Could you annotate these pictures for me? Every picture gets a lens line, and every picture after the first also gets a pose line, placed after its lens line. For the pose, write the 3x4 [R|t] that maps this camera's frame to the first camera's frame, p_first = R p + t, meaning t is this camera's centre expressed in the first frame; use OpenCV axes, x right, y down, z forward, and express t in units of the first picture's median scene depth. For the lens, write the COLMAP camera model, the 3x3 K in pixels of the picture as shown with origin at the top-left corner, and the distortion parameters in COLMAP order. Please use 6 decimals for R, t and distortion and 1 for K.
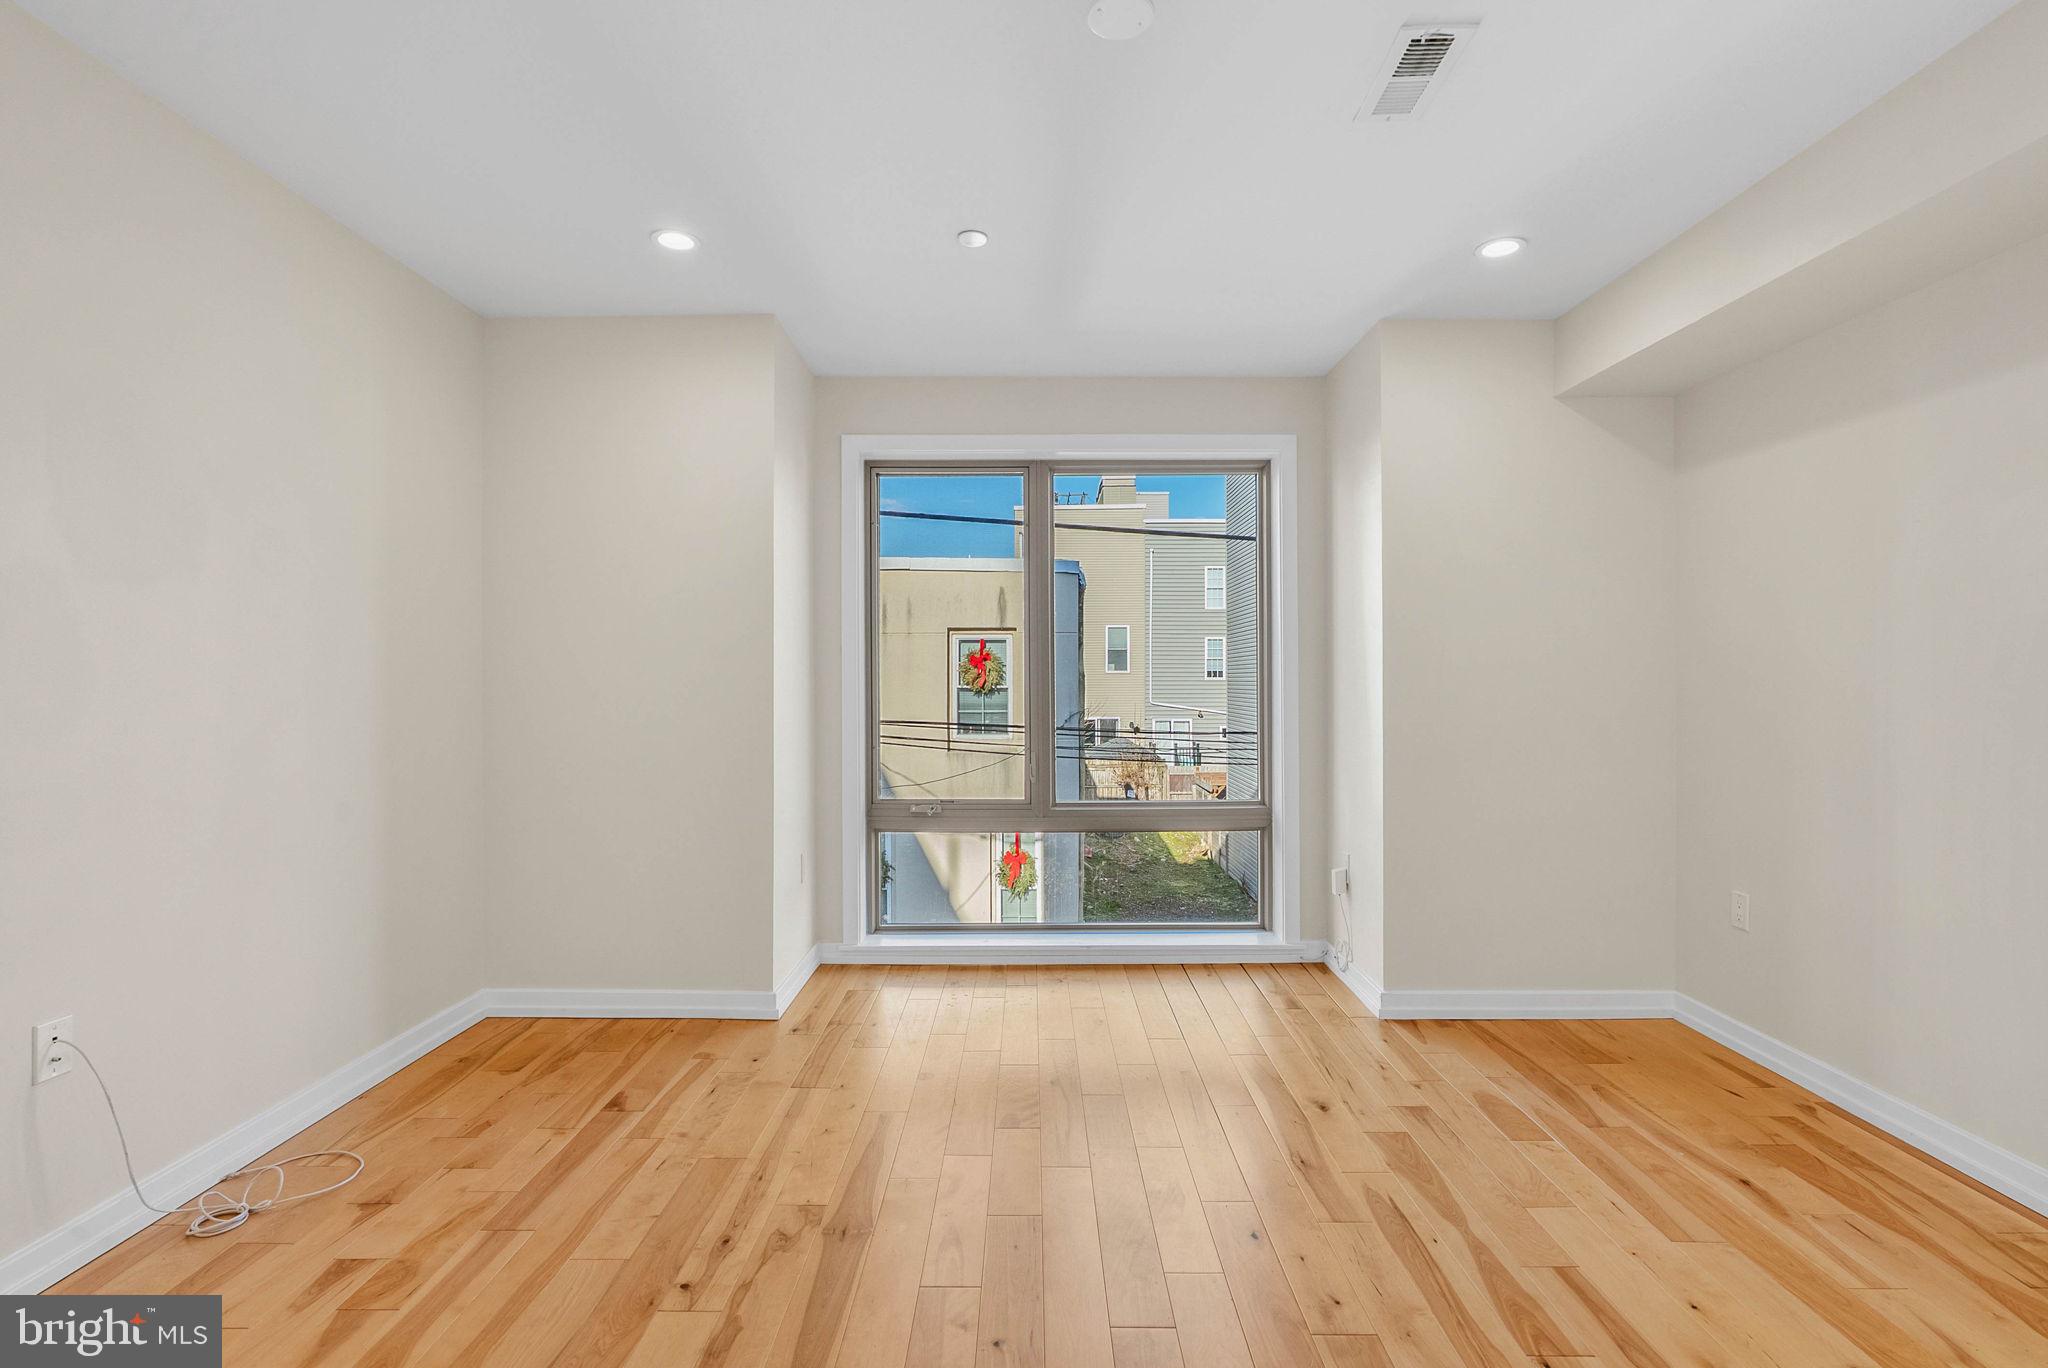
lens RADIAL K [[929.1, 0, 1028.7], [0, 929.1, 683.0], [0, 0, 1]] dist [-0.014560, 0.006348]
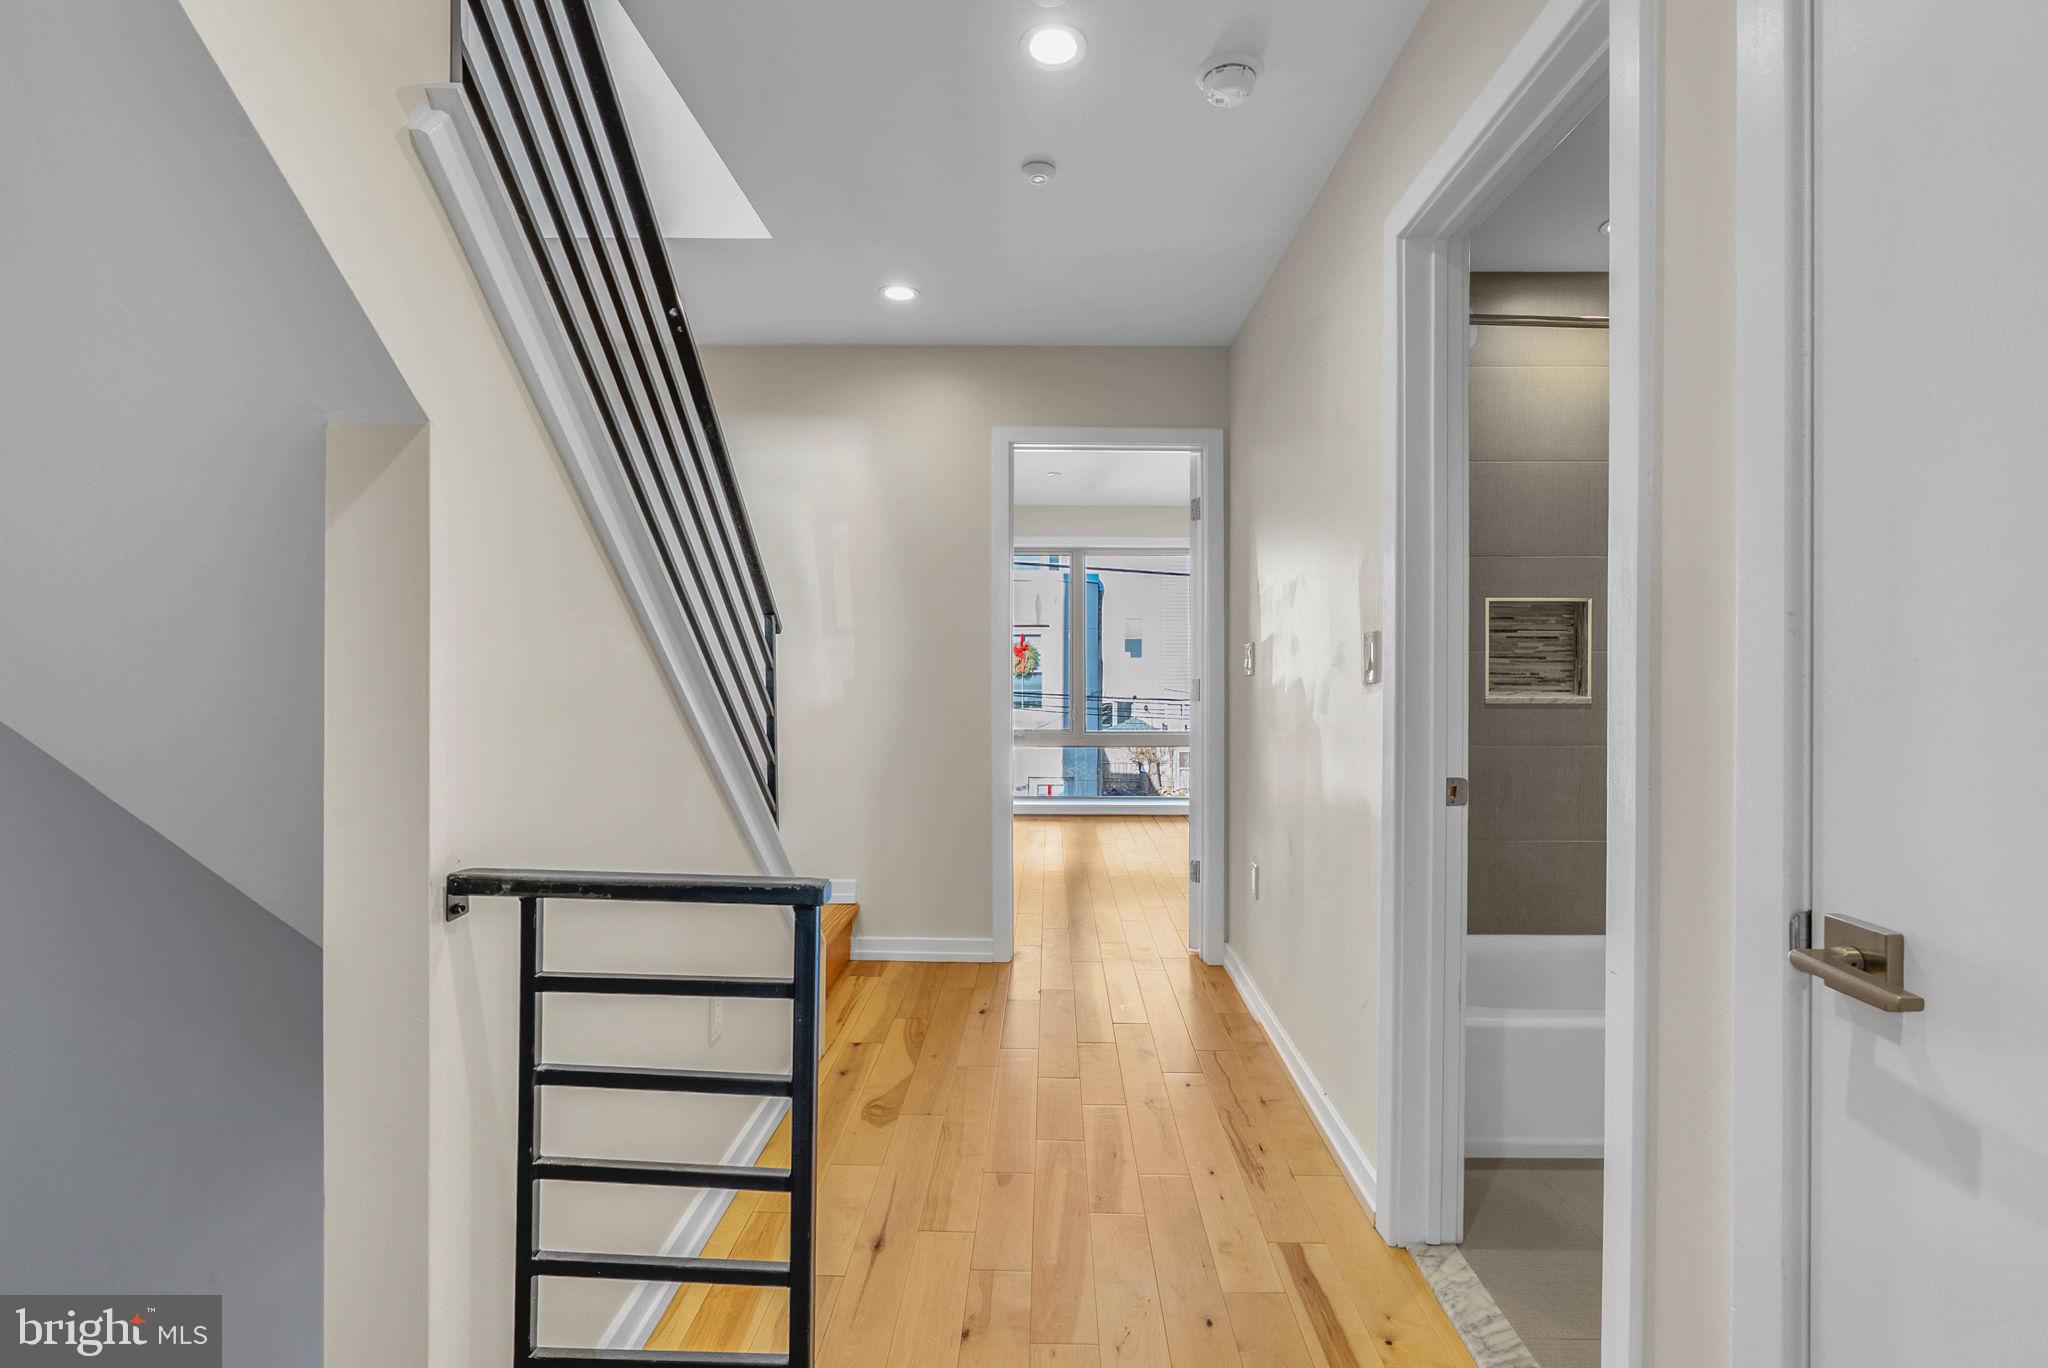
lens RADIAL K [[929.1, 0, 1028.7], [0, 929.1, 683.0], [0, 0, 1]] dist [-0.014560, 0.006348]
pose [[0.999800, 0.005000, -0.019365, -0.016309], [-0.004707, 0.999874, 0.015170, 0.001029], [0.019439, -0.015076, 0.999697, -0.273783]]
